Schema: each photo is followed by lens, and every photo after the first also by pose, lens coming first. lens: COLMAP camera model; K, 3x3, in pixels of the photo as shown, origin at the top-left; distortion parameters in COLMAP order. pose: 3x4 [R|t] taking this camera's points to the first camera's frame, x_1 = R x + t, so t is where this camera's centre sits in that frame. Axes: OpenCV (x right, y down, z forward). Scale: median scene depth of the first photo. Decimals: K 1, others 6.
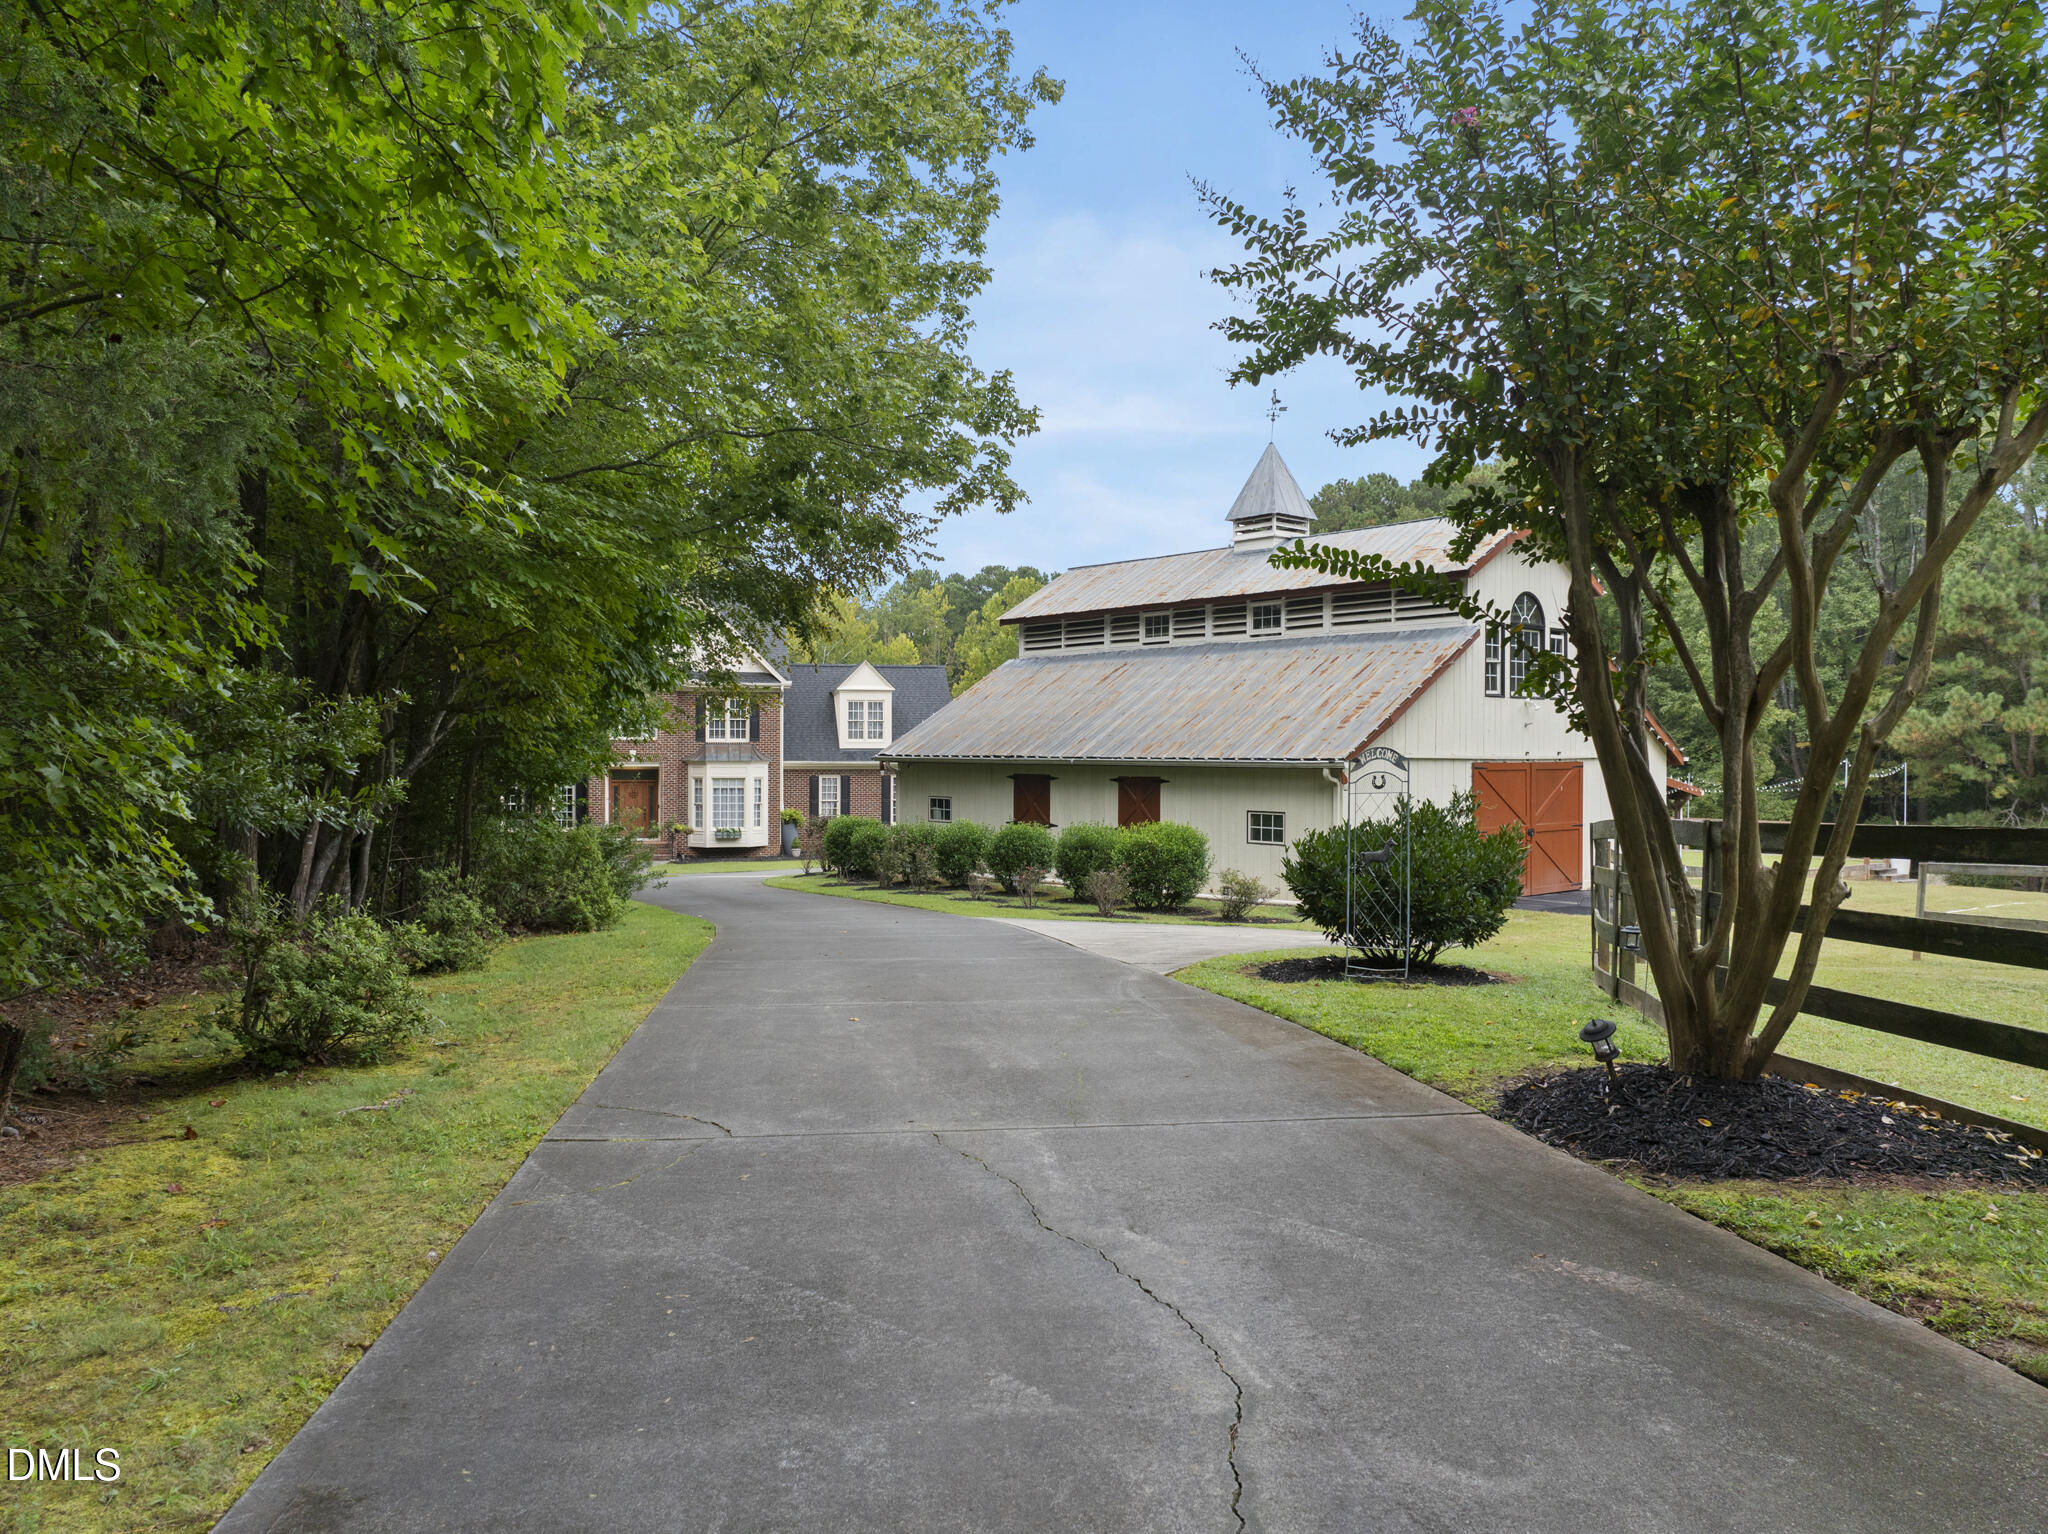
lens RADIAL K [[1439.5, 0, 1016.5], [0, 1439.5, 766.3], [0, 0, 1]] dist [-0.032562, -0.009791]
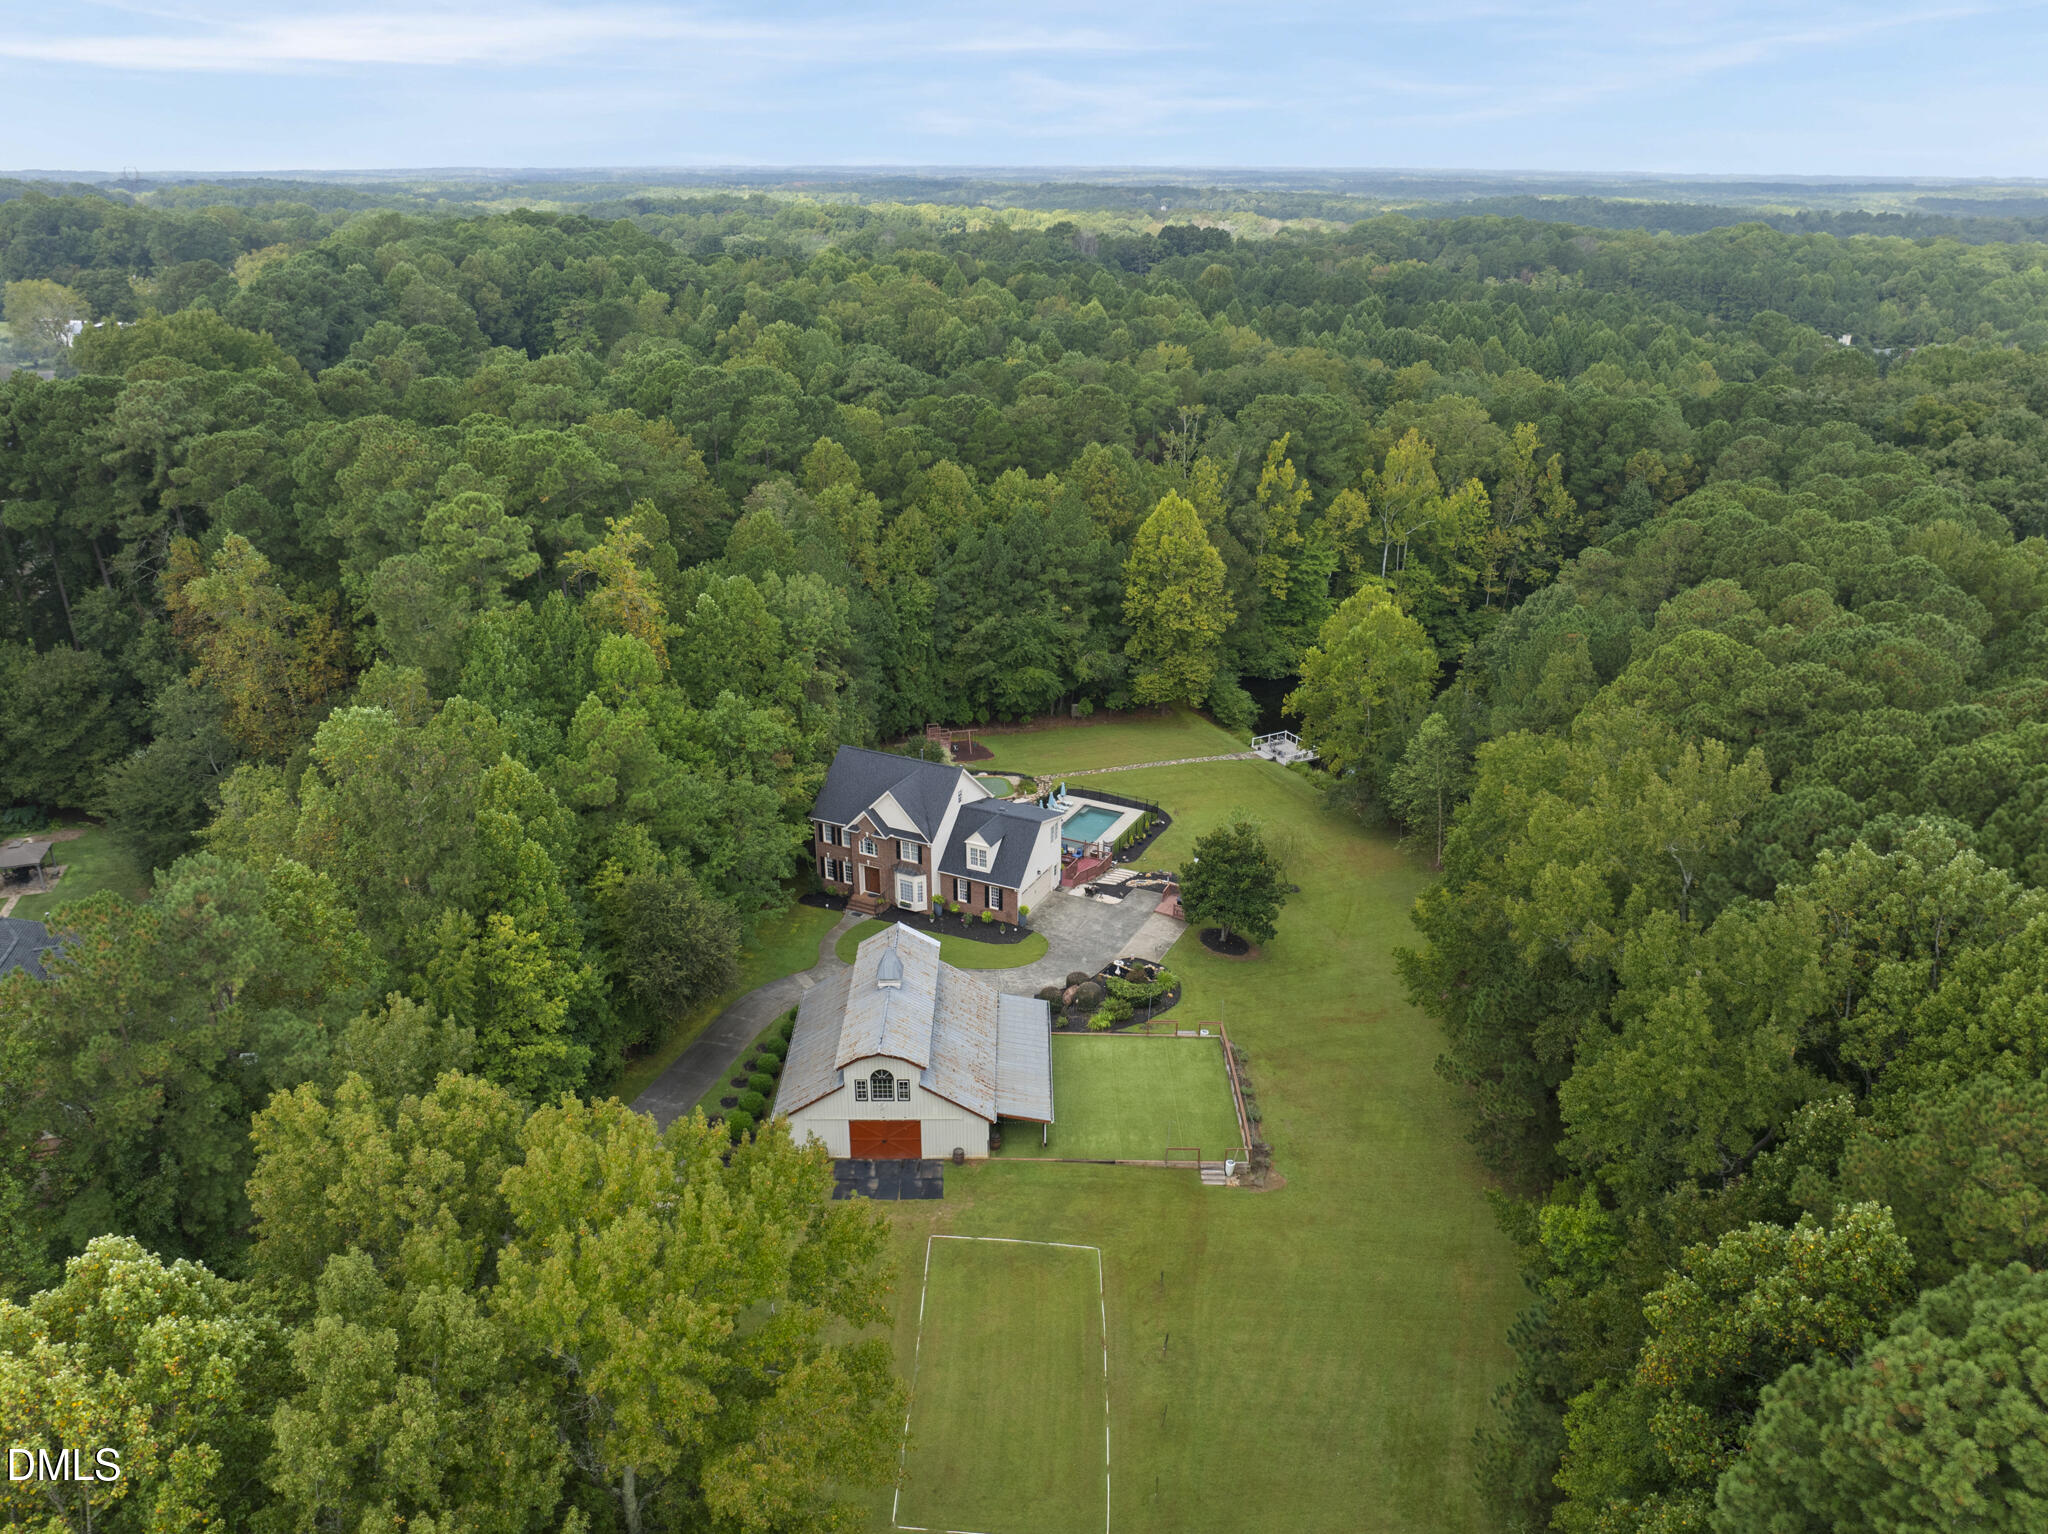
lens RADIAL K [[1439.5, 0, 1016.8], [0, 1439.5, 776.3], [0, 0, 1]] dist [-0.032562, -0.009791]
pose [[0.766044, 0.246307, -0.593725, 1.147688], [0.002629, 0.922463, 0.386075, -0.953493], [0.642783, -0.297312, 0.706000, -0.350513]]
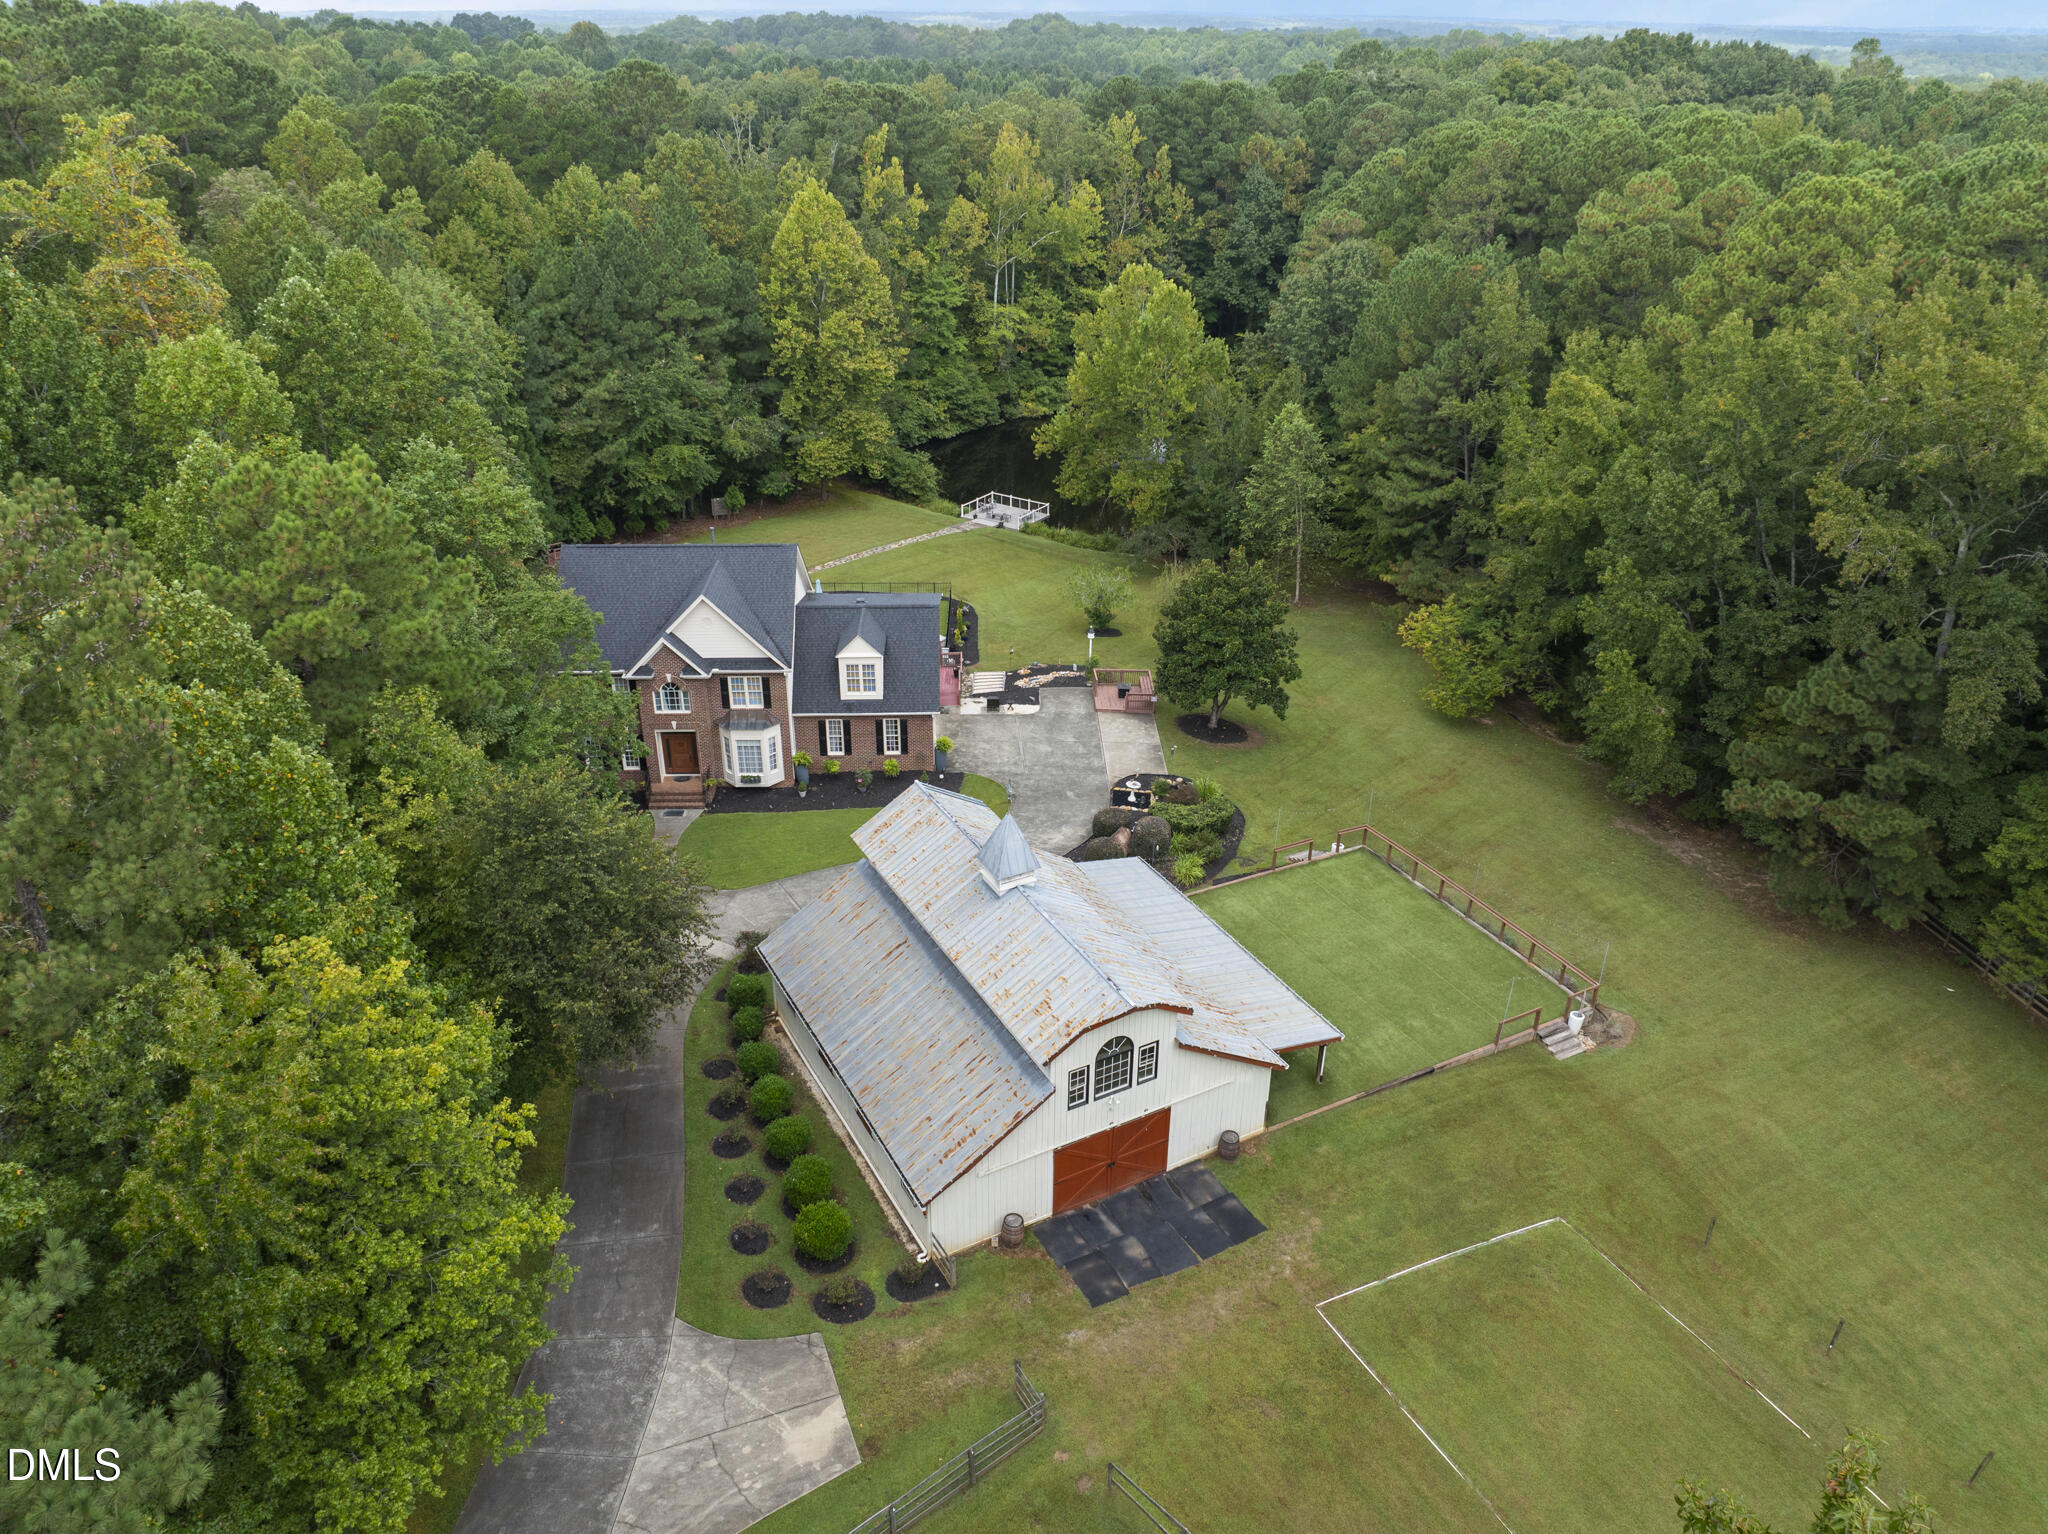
lens RADIAL K [[1439.5, 0, 1026.7], [0, 1439.5, 762.3], [0, 0, 1]] dist [-0.032562, -0.009791]
pose [[0.979353, 0.095075, -0.178404, 0.277143], [-0.002067, 0.887168, 0.461442, -0.570444], [0.202146, -0.451546, 0.869047, -0.081829]]
